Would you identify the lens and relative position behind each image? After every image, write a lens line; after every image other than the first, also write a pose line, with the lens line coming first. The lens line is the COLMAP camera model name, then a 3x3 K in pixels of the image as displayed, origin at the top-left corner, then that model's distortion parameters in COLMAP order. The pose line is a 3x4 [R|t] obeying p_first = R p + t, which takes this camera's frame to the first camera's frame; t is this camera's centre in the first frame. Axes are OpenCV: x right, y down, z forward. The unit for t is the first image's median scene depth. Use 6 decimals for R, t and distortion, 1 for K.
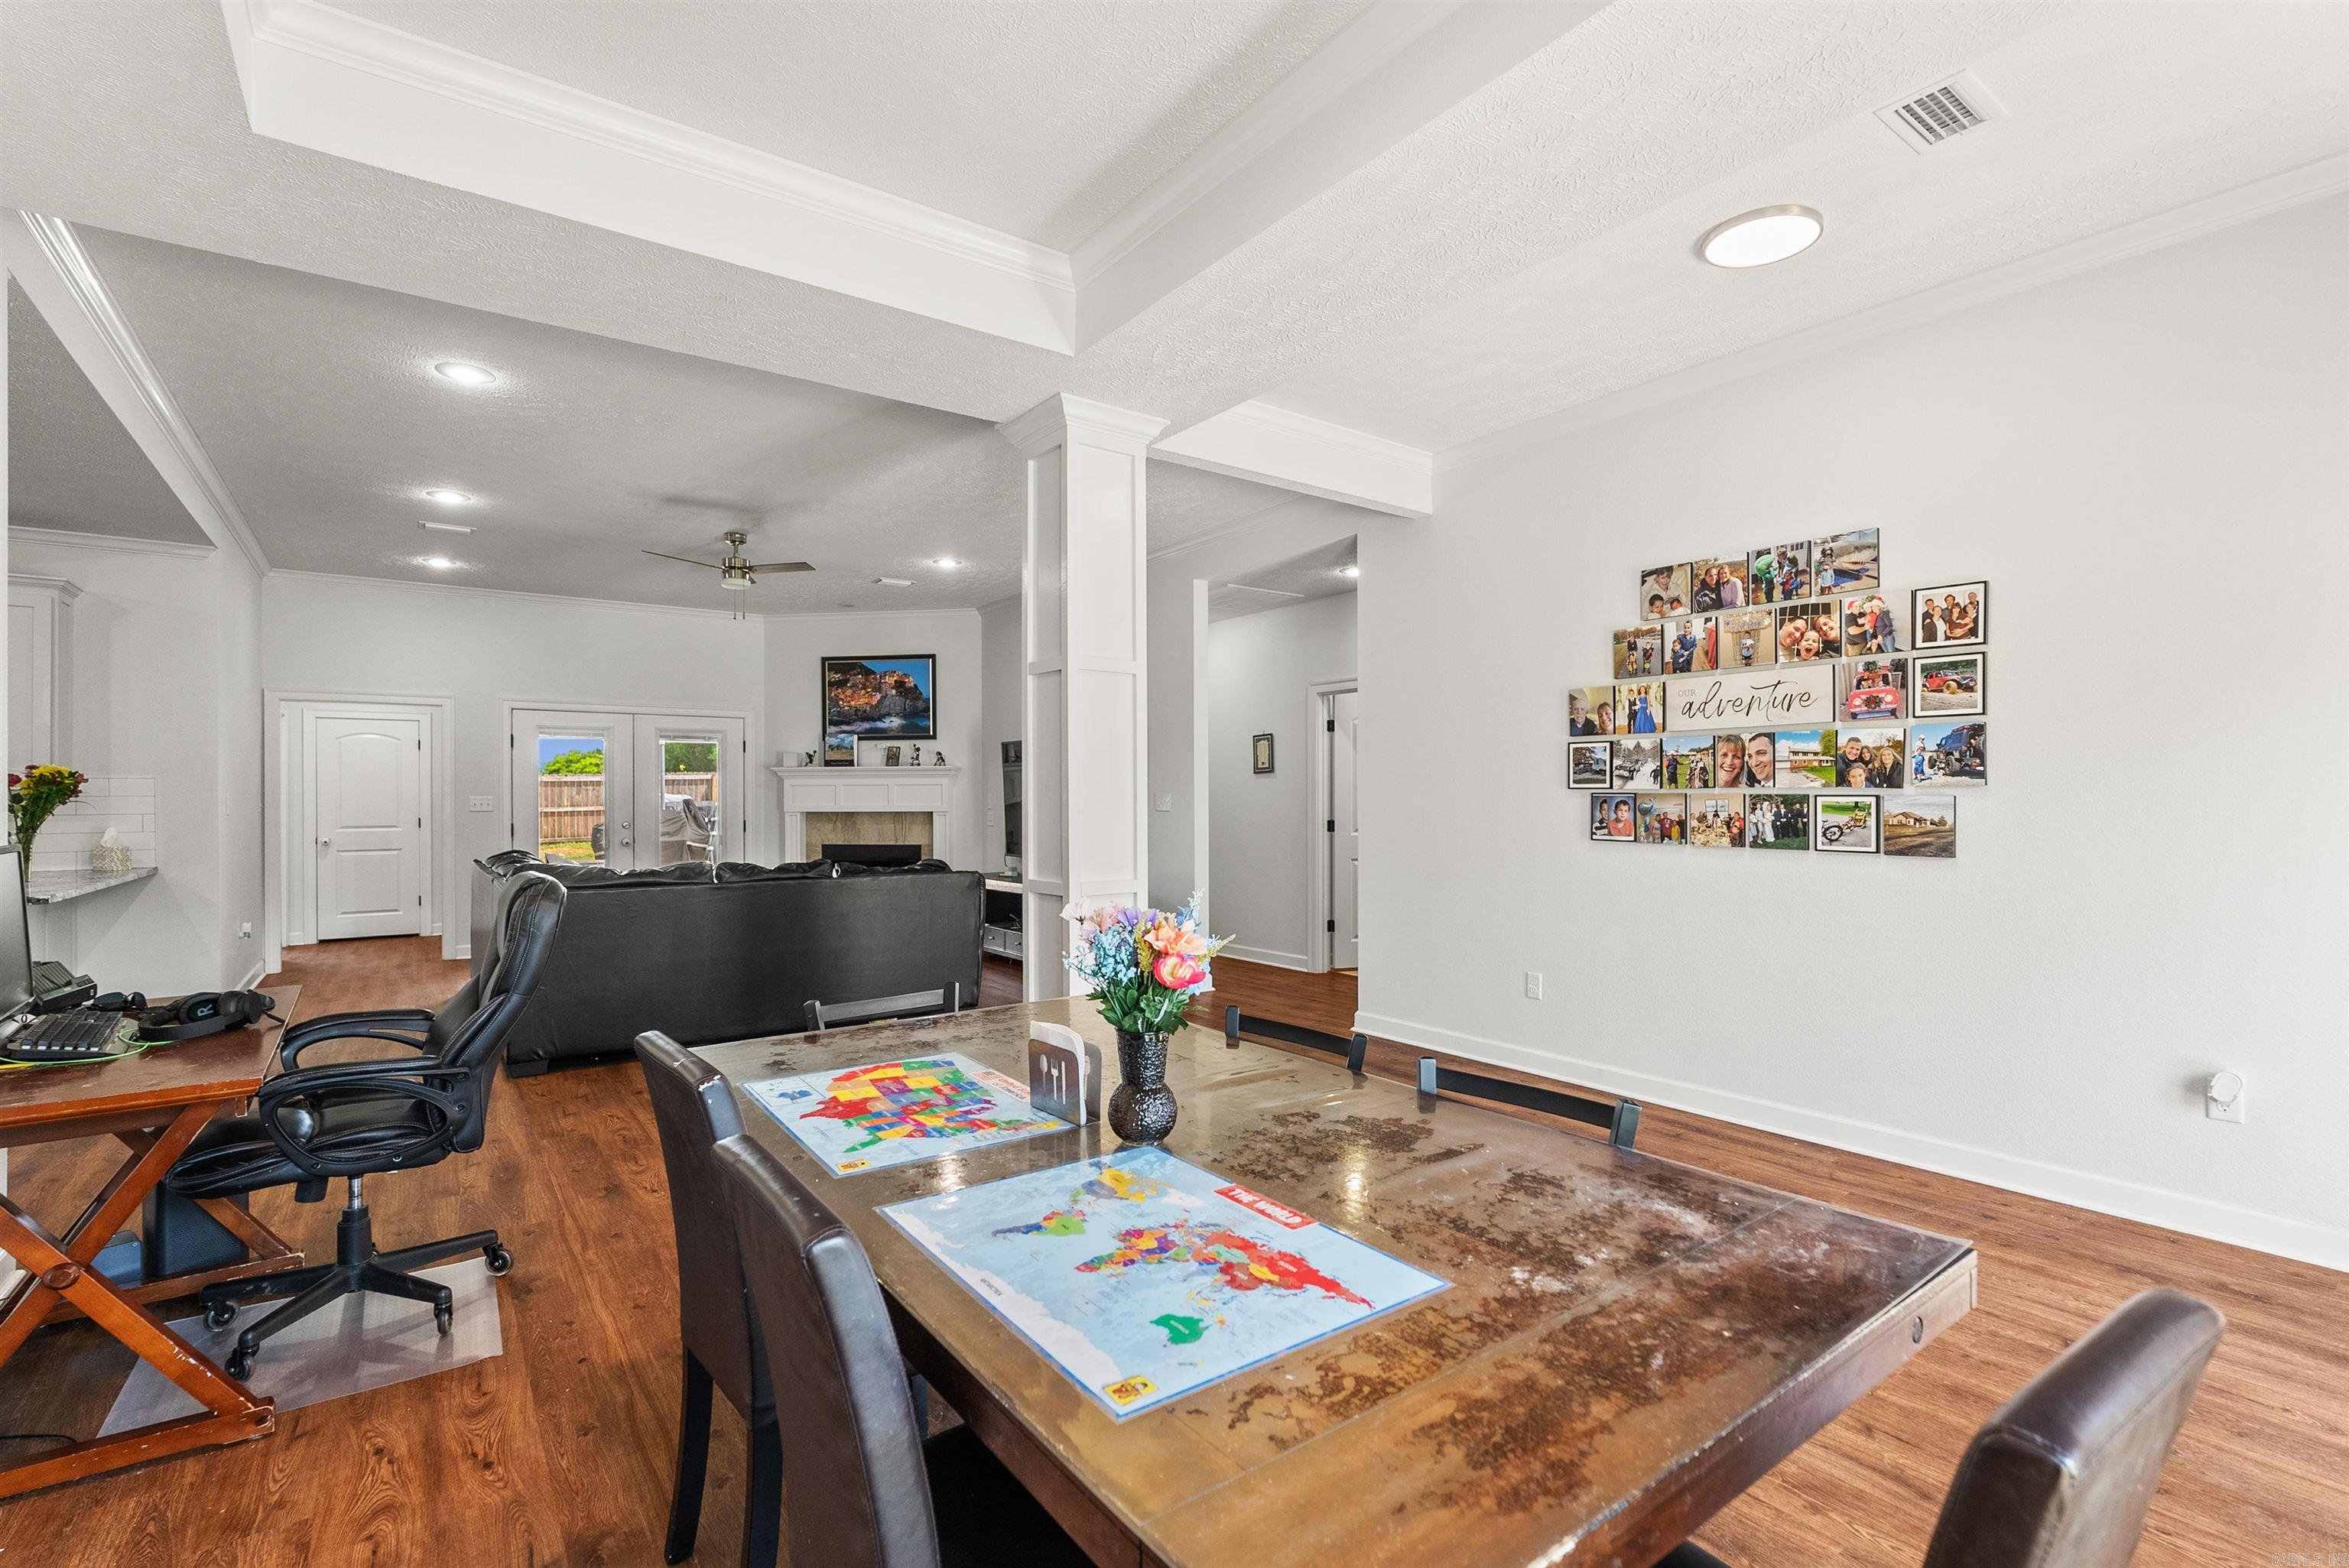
lens RADIAL K [[1065.7, 0, 1177.5], [0, 1065.7, 813.5], [0, 0, 1]] dist [-0.006270, 0.000242]
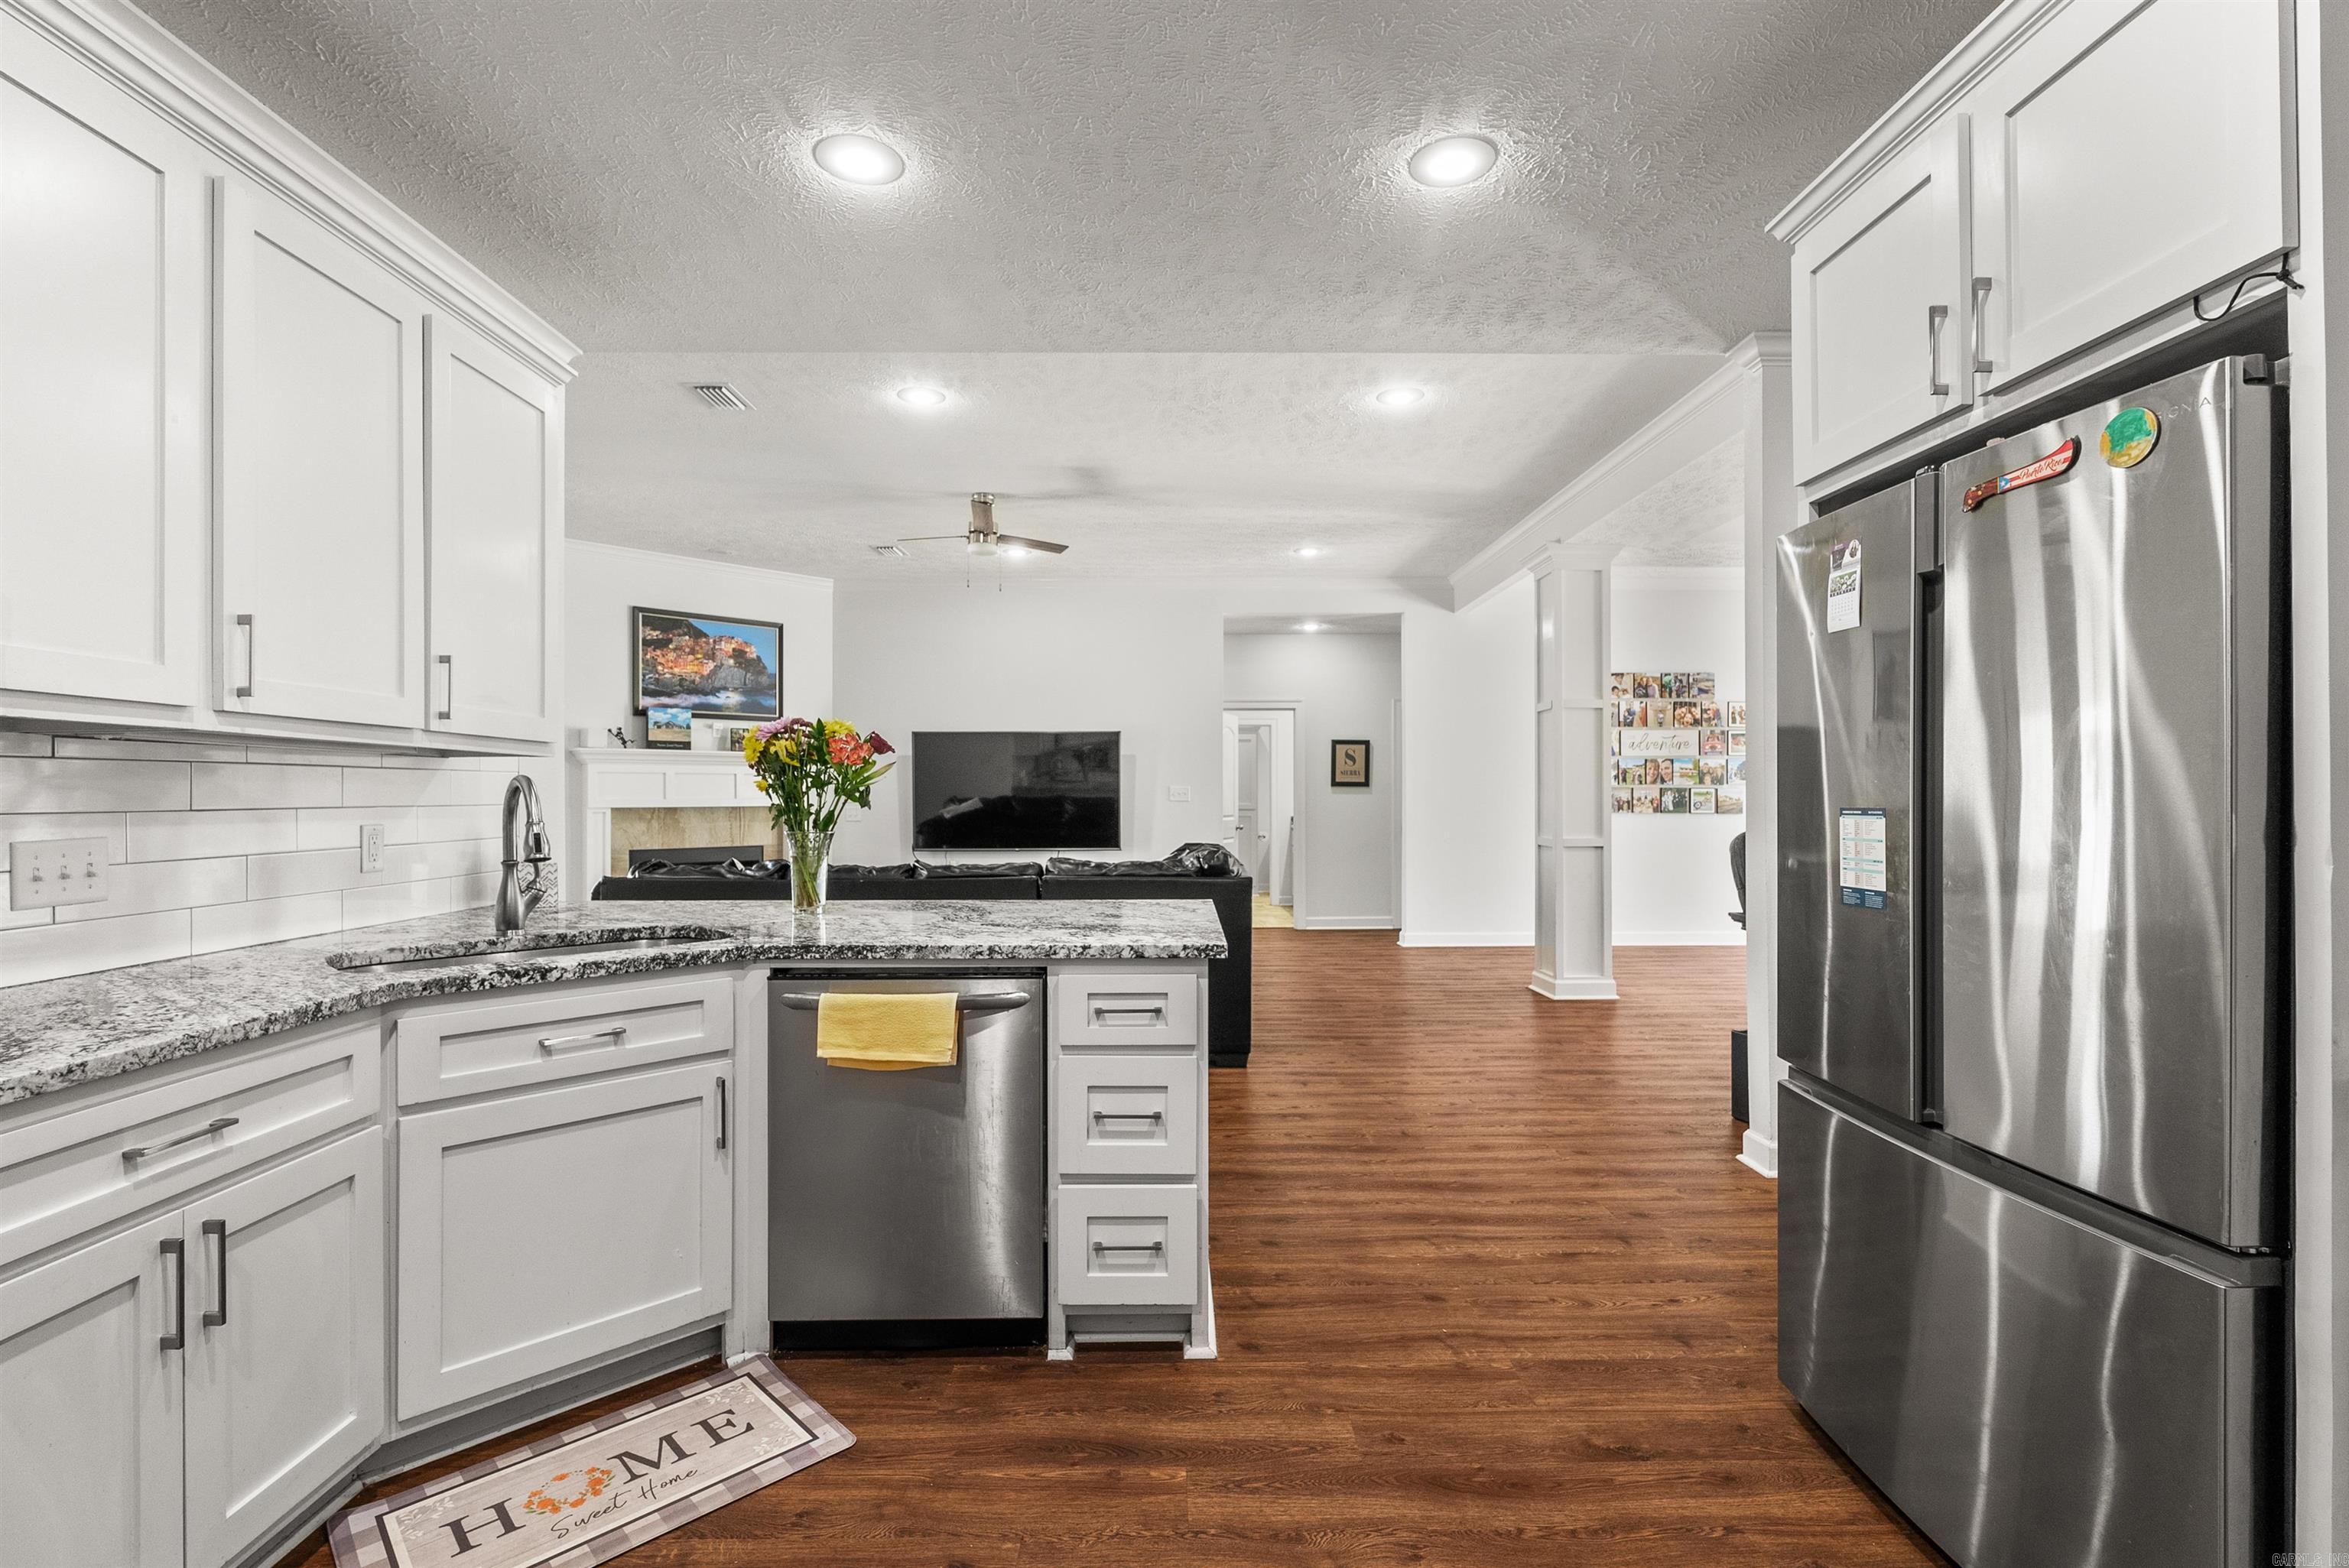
lens RADIAL K [[1062.4, 0, 1177.8], [0, 1062.4, 798.3], [0, 0, 1]] dist [-0.002884, 0.000423]
pose [[0.580003, 0.000099, 0.814614, -1.694220], [0.013043, 0.999871, -0.009408, 0.009885], [-0.814510, 0.016082, 0.579927, 0.549592]]
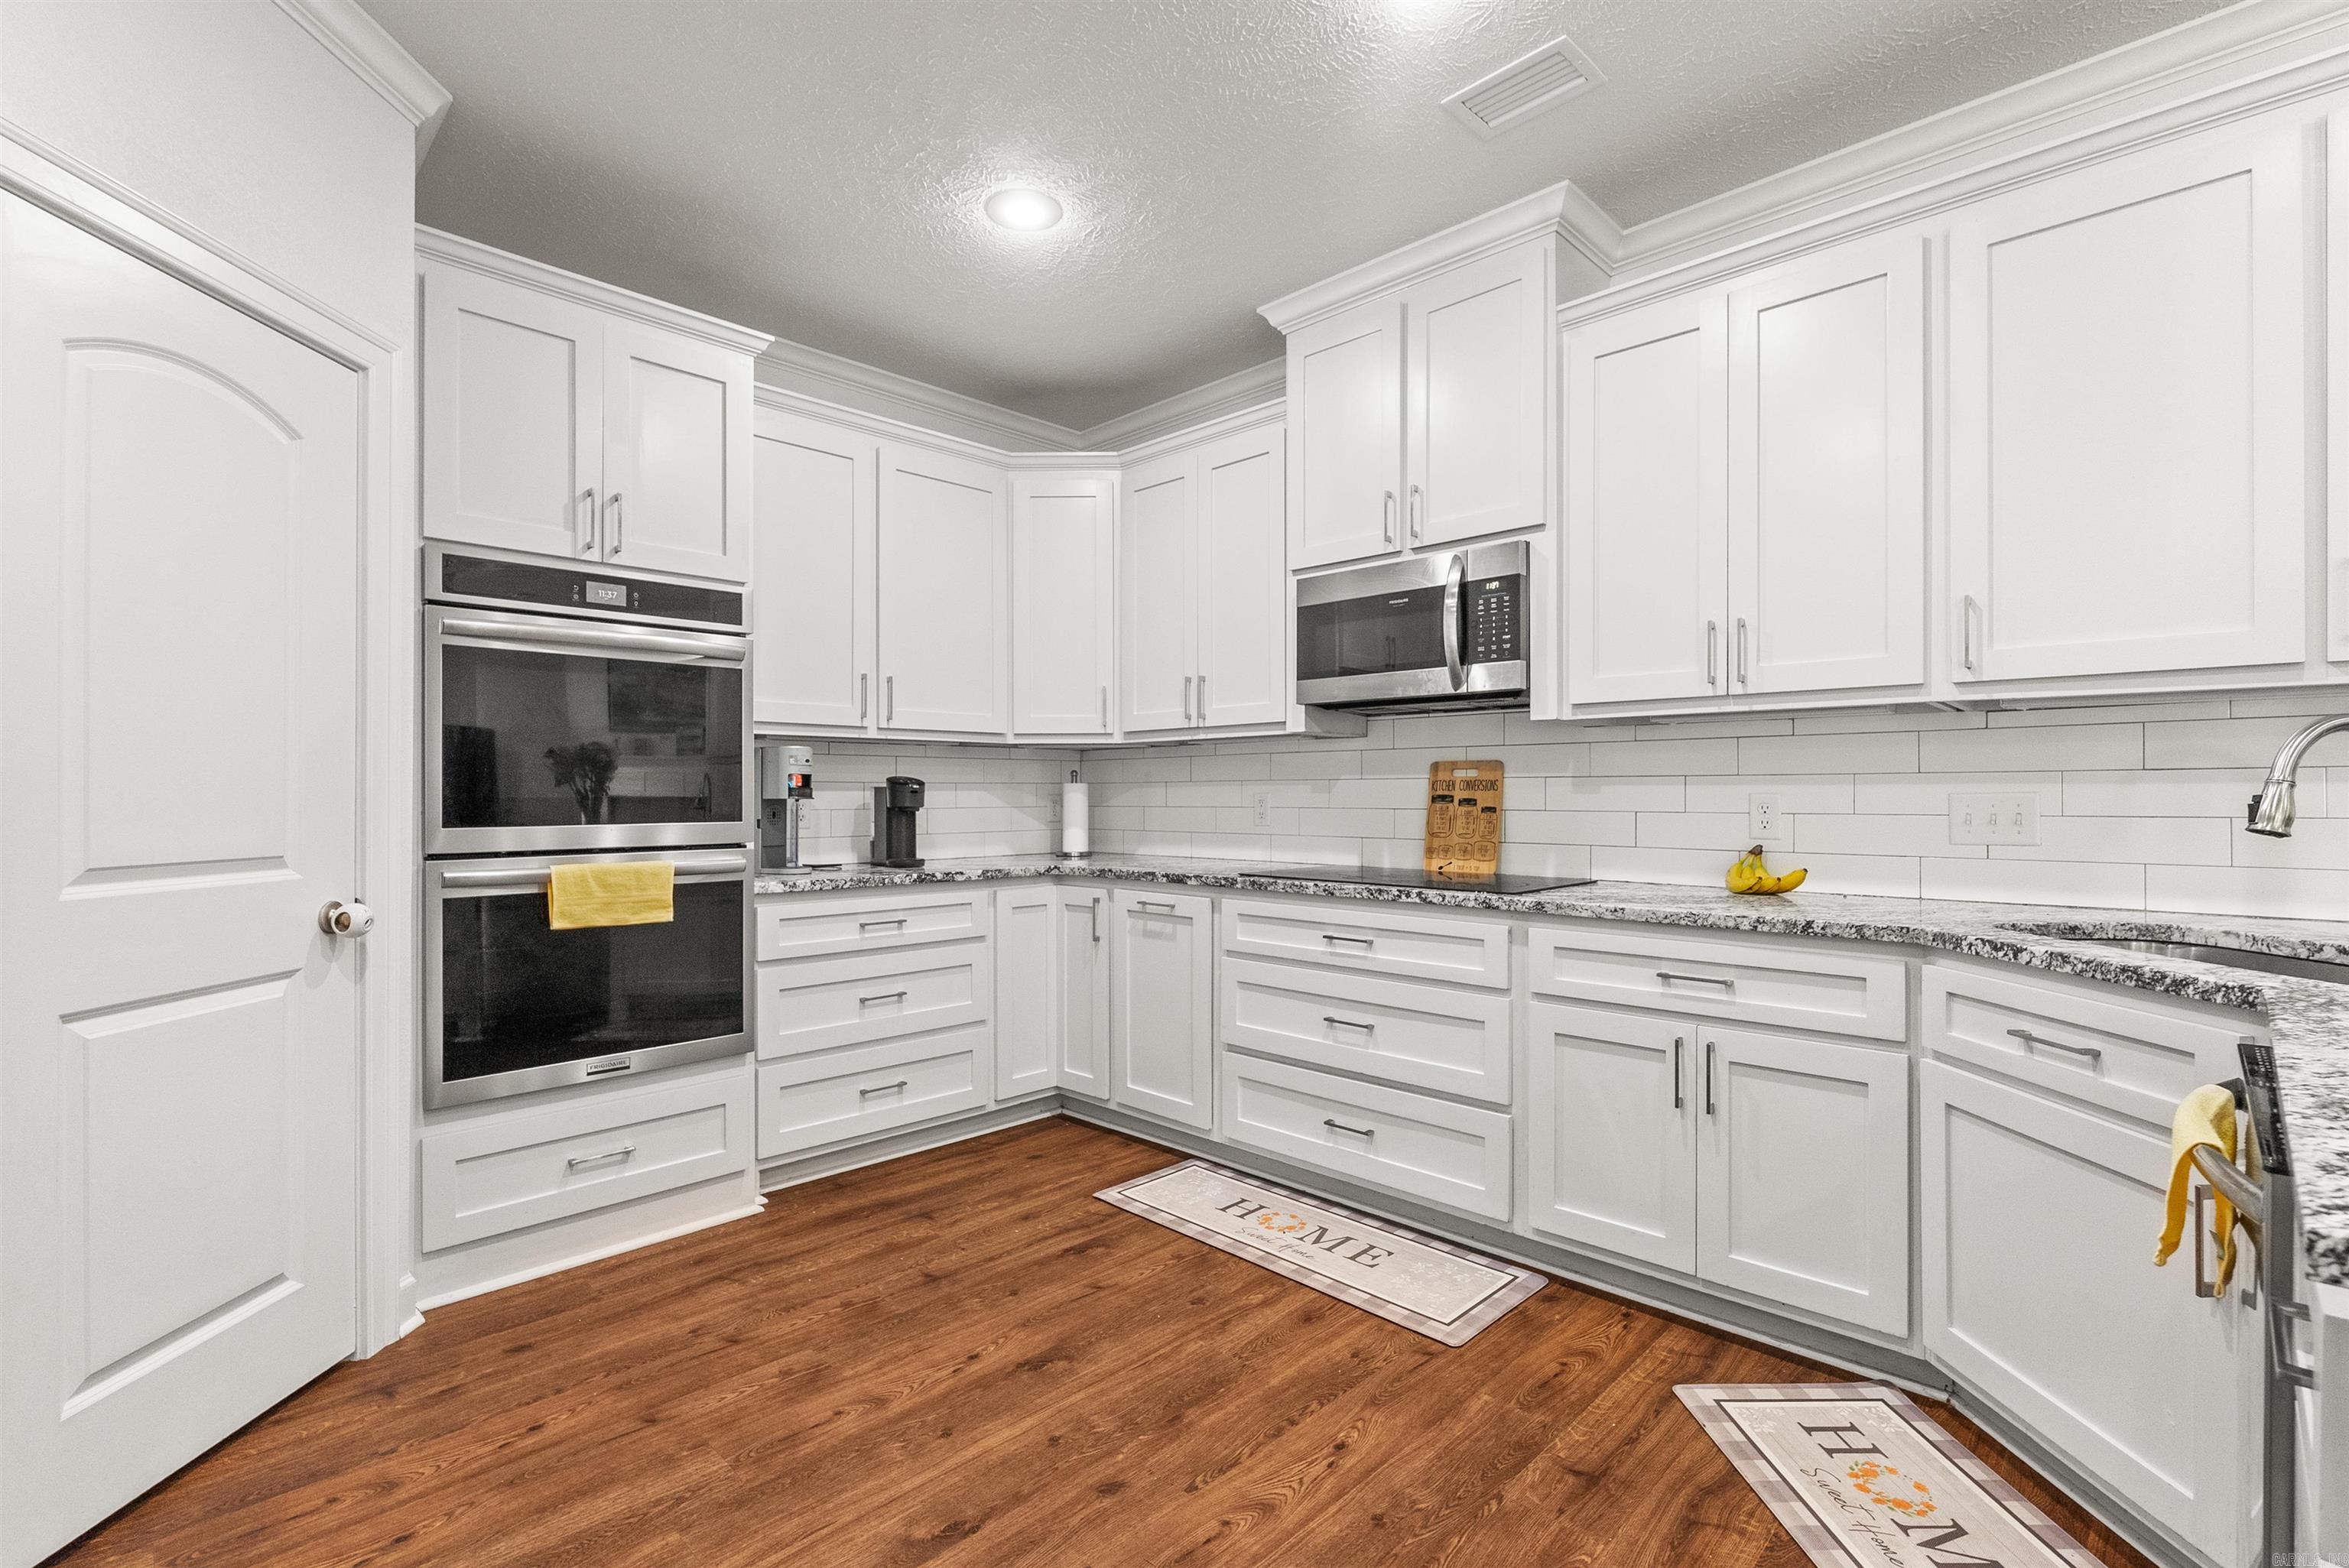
lens RADIAL K [[1062.4, 0, 1177.8], [0, 1062.4, 798.3], [0, 0, 1]] dist [-0.002884, 0.000423]
pose [[0.162263, 0.006803, -0.986724, -1.109196], [-0.014563, 0.999884, 0.004499, 0.023737], [0.986640, 0.013640, 0.162343, 0.673333]]
